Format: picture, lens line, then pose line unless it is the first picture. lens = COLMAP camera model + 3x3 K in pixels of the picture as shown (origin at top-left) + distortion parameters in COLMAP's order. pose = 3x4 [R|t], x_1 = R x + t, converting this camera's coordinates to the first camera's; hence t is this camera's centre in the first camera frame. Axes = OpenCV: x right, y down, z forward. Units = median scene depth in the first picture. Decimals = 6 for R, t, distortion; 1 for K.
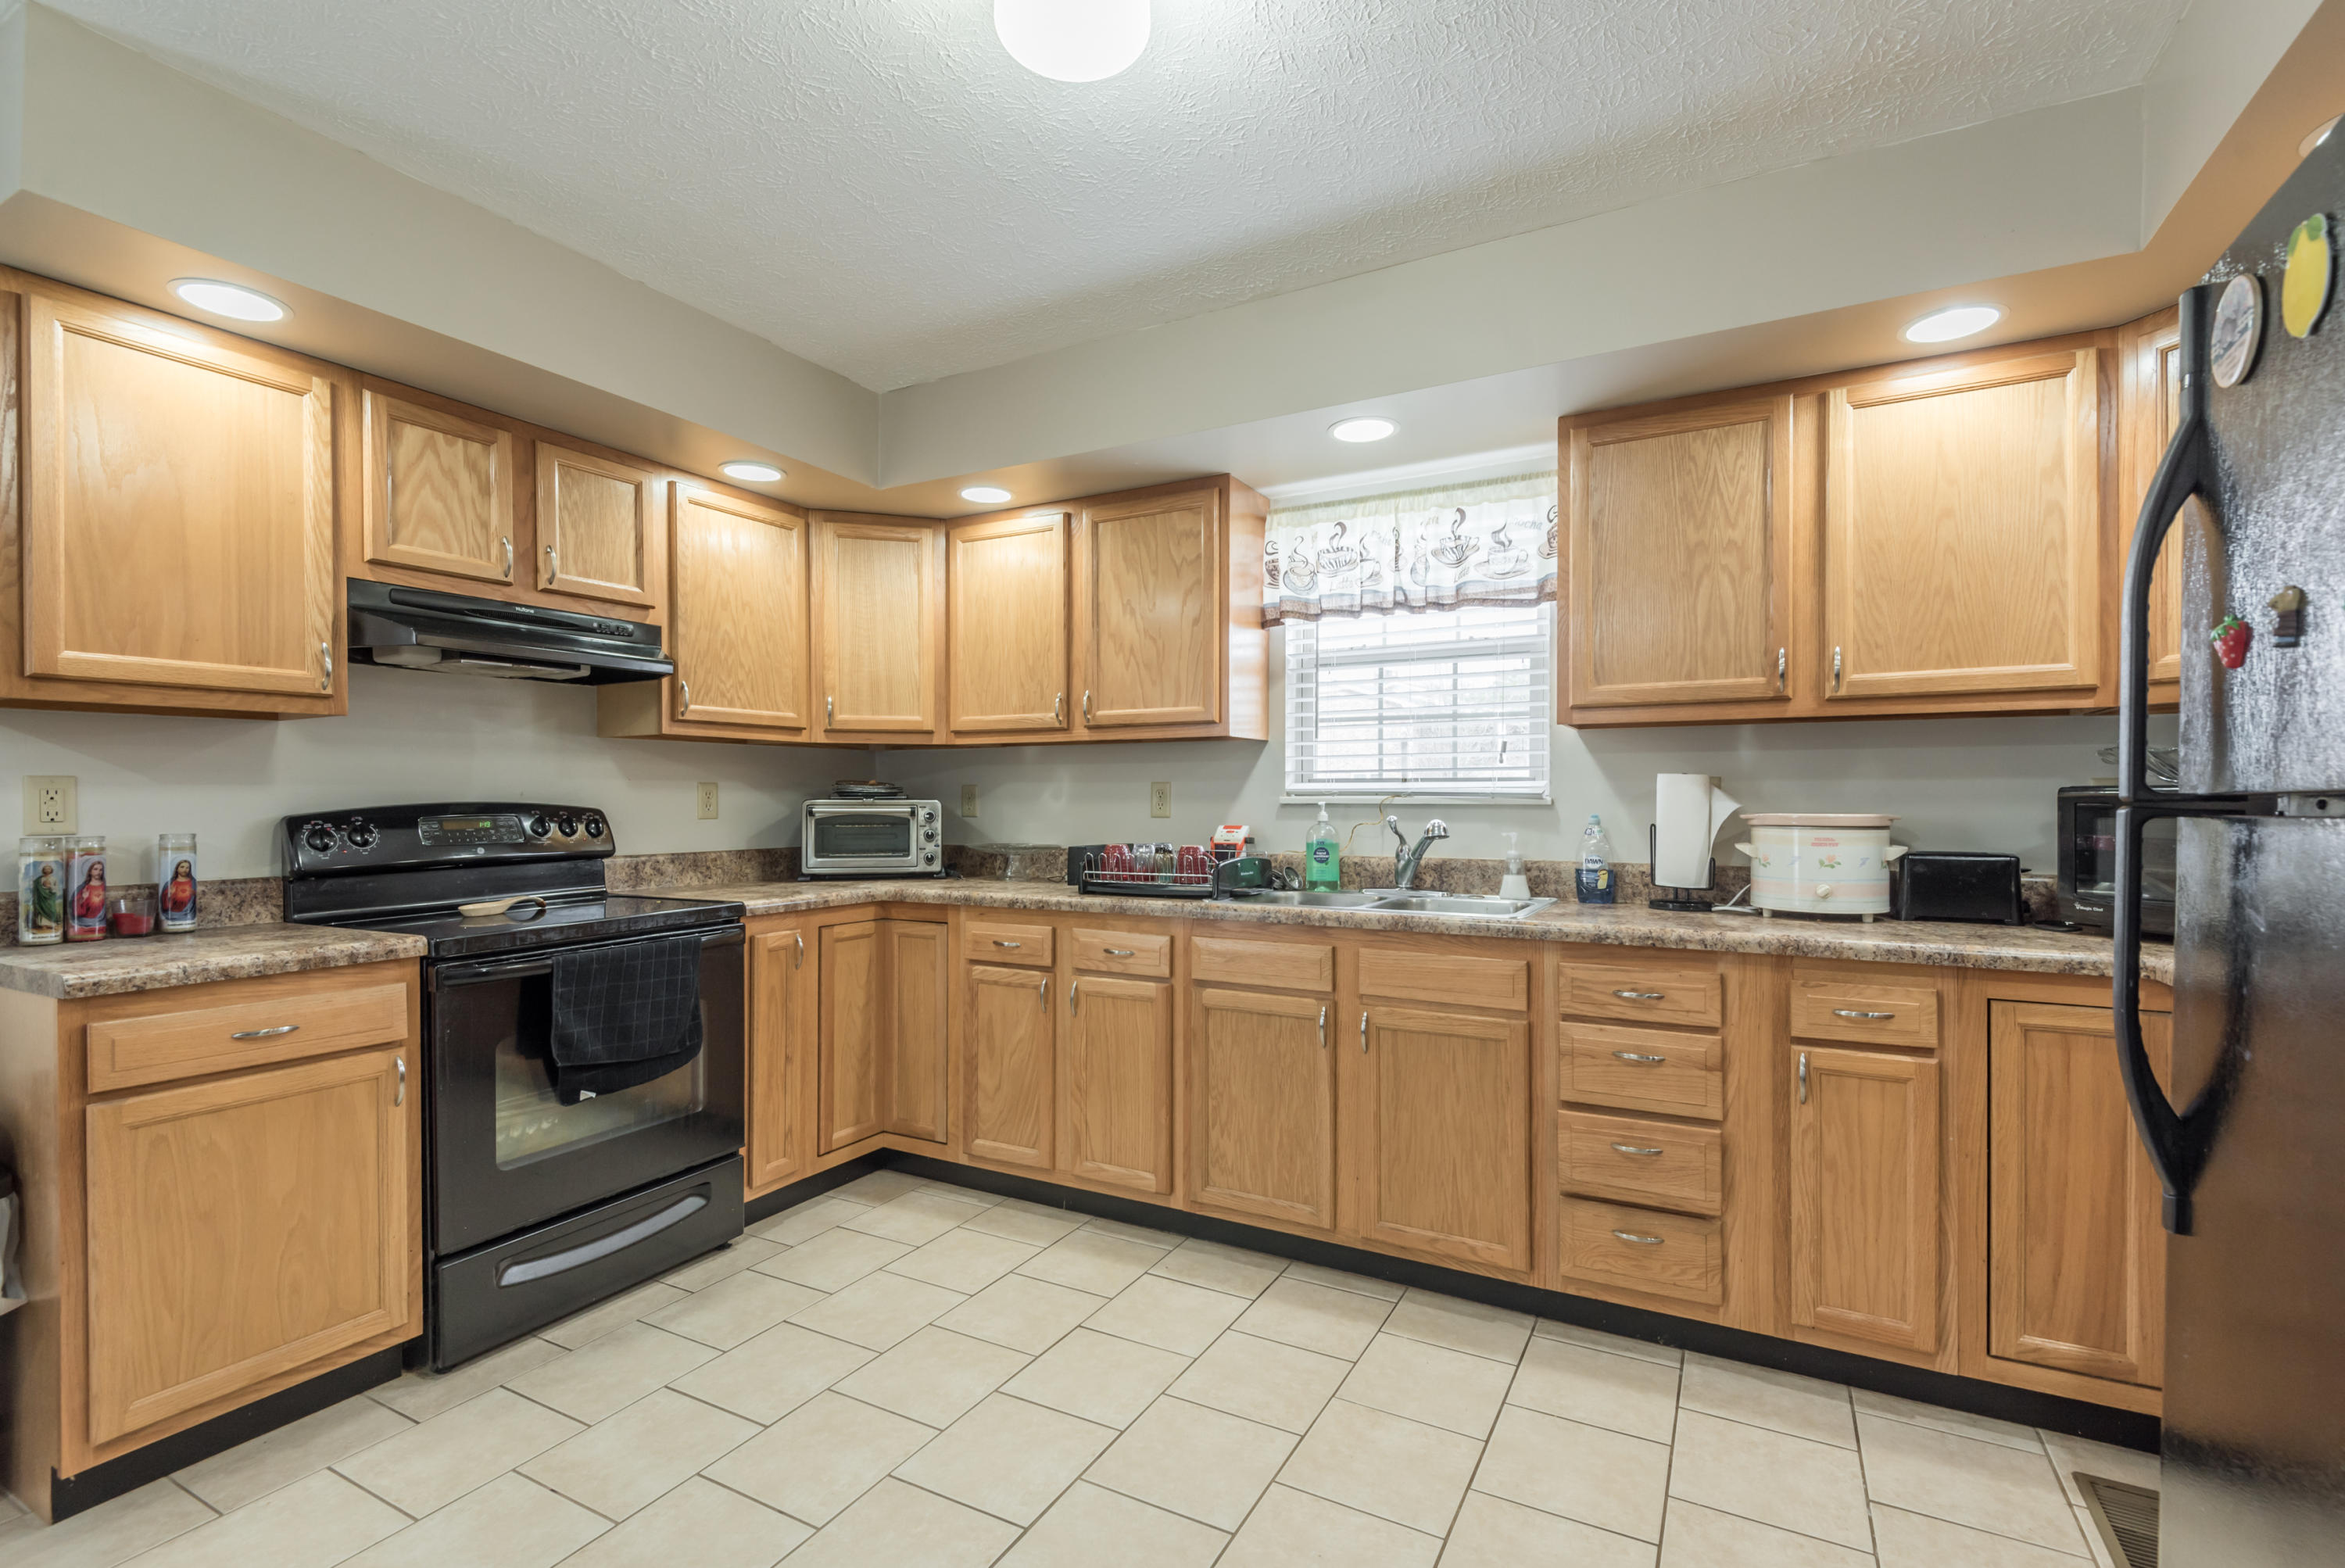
lens RADIAL K [[1048.8, 0, 1181.8], [0, 1048.8, 797.4], [0, 0, 1]] dist [0.000231, -0.000843]
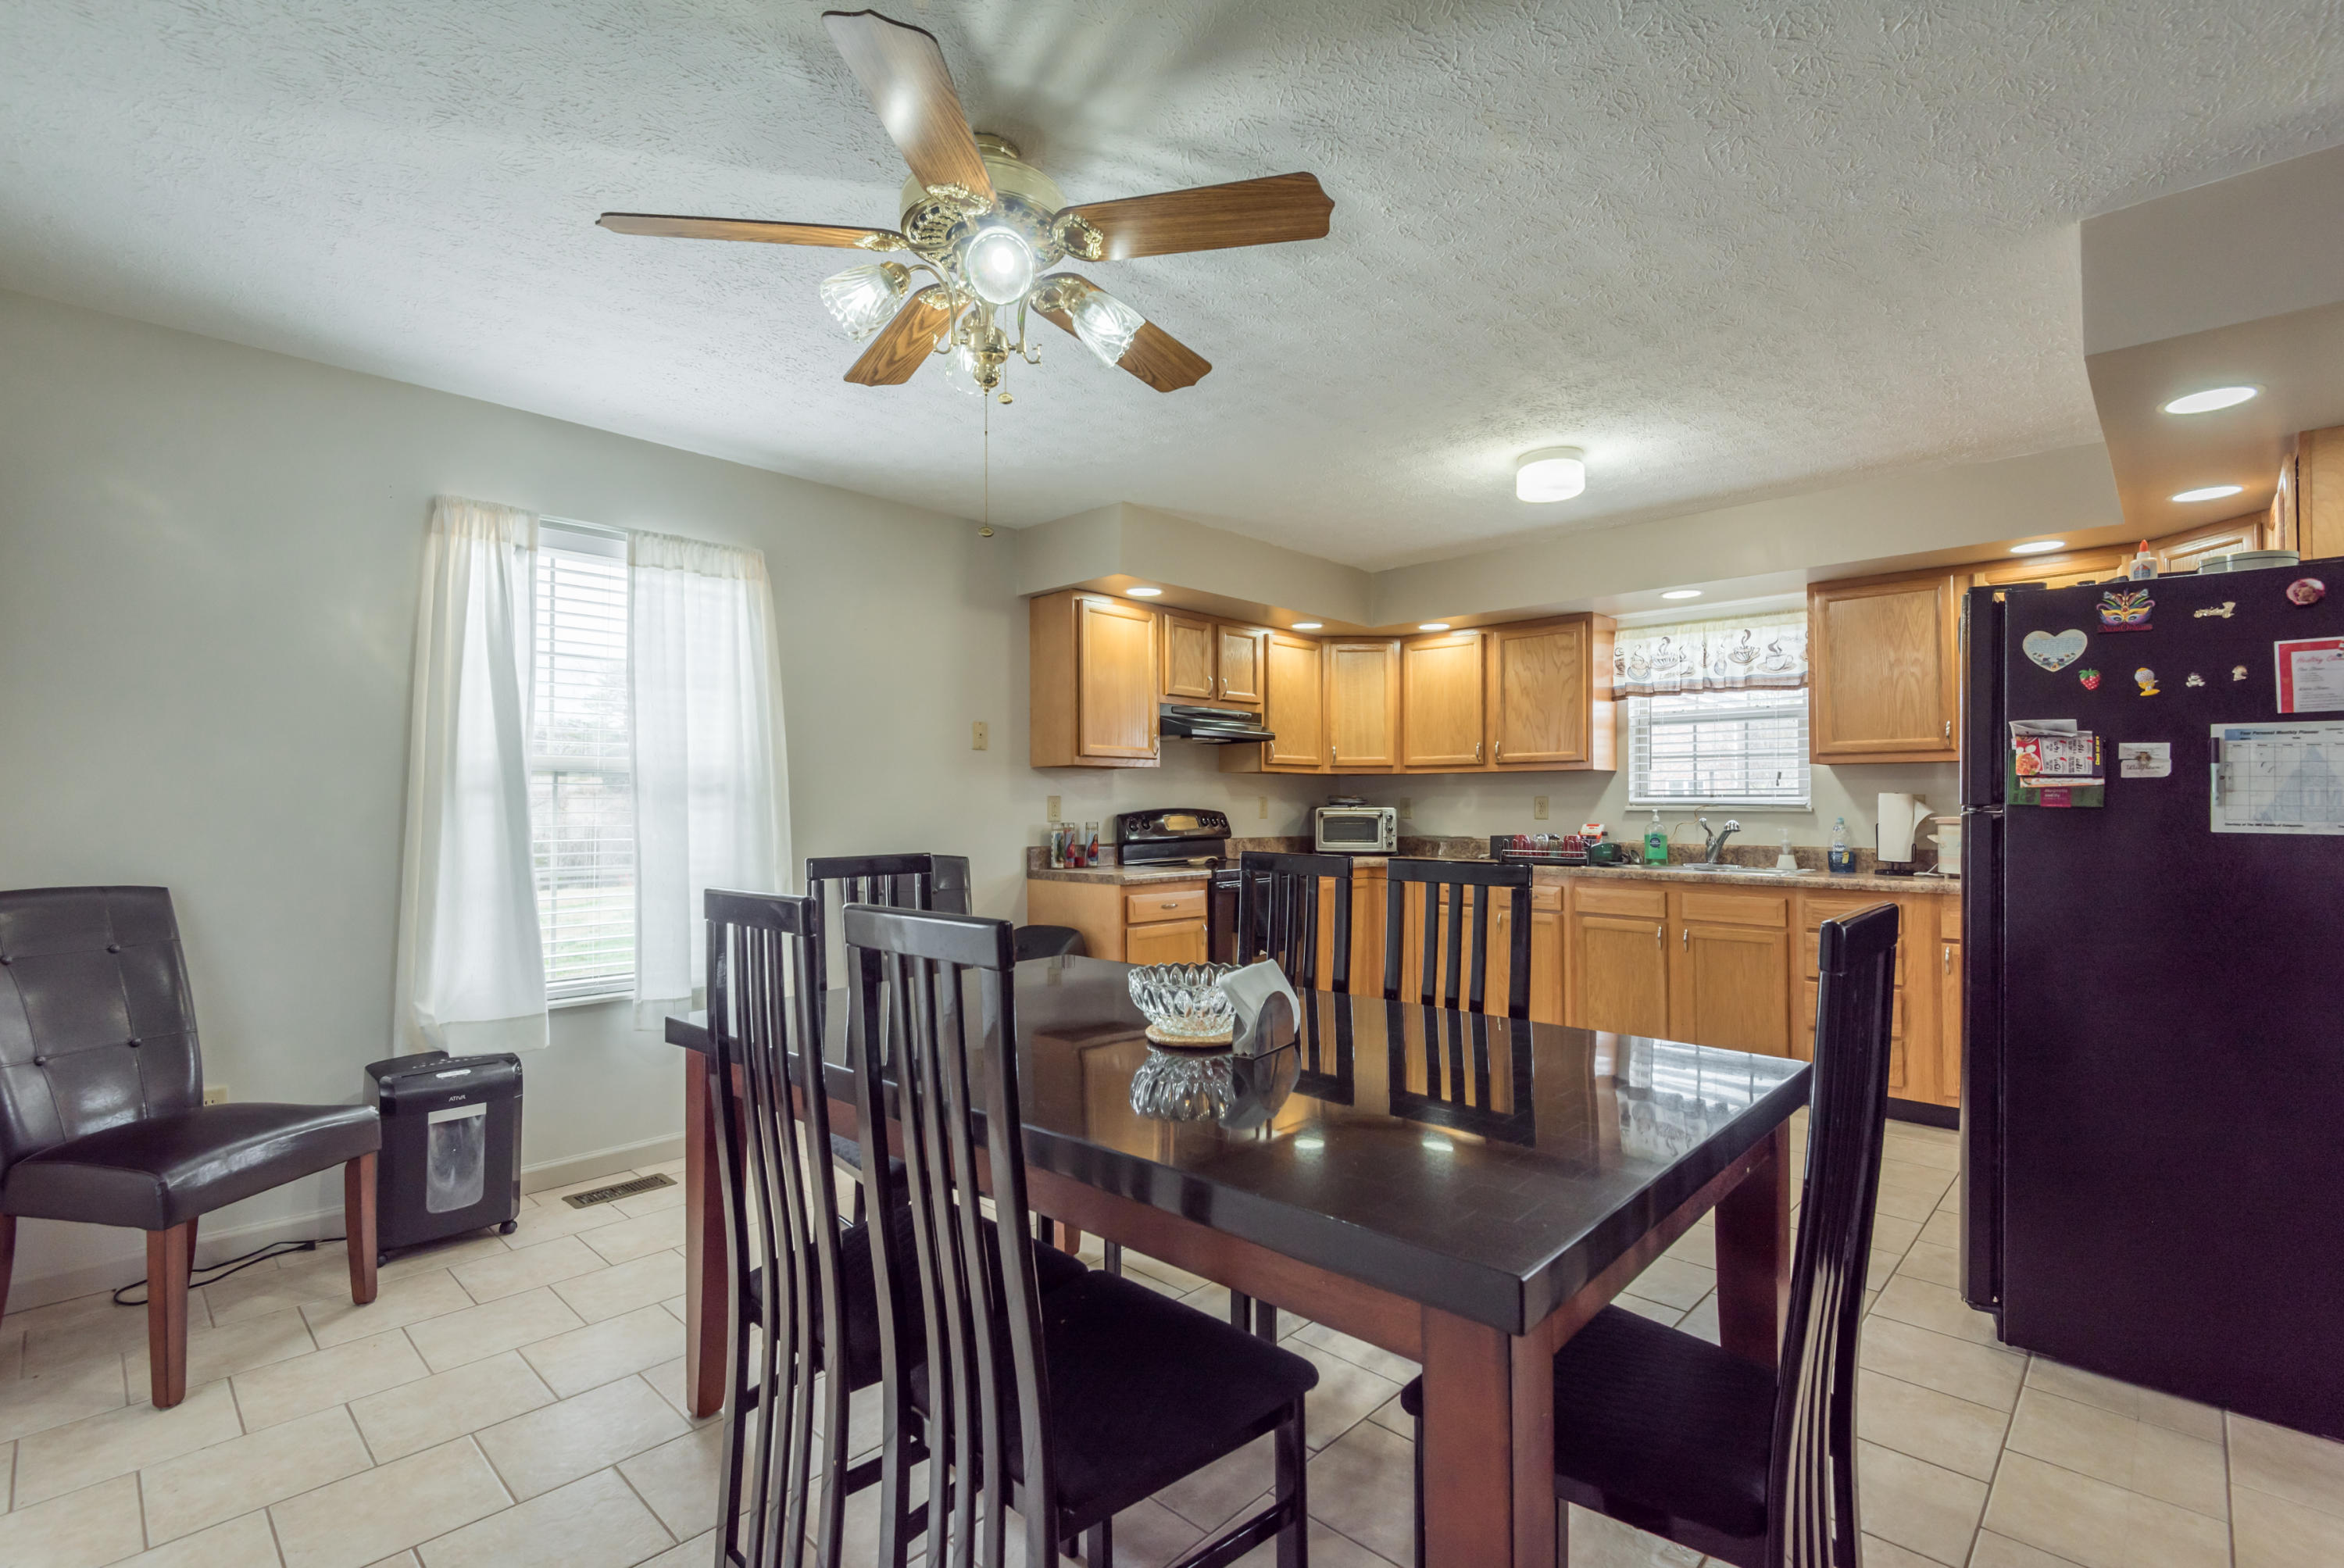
lens RADIAL K [[1048.3, 0, 1159.8], [0, 1048.3, 777.8], [0, 0, 1]] dist [0.000231, -0.000843]
pose [[0.957622, -0.005454, -0.287977, -0.137349], [-0.002167, 0.999656, -0.026138, -0.000933], [0.288020, 0.025655, 0.957281, -0.799233]]
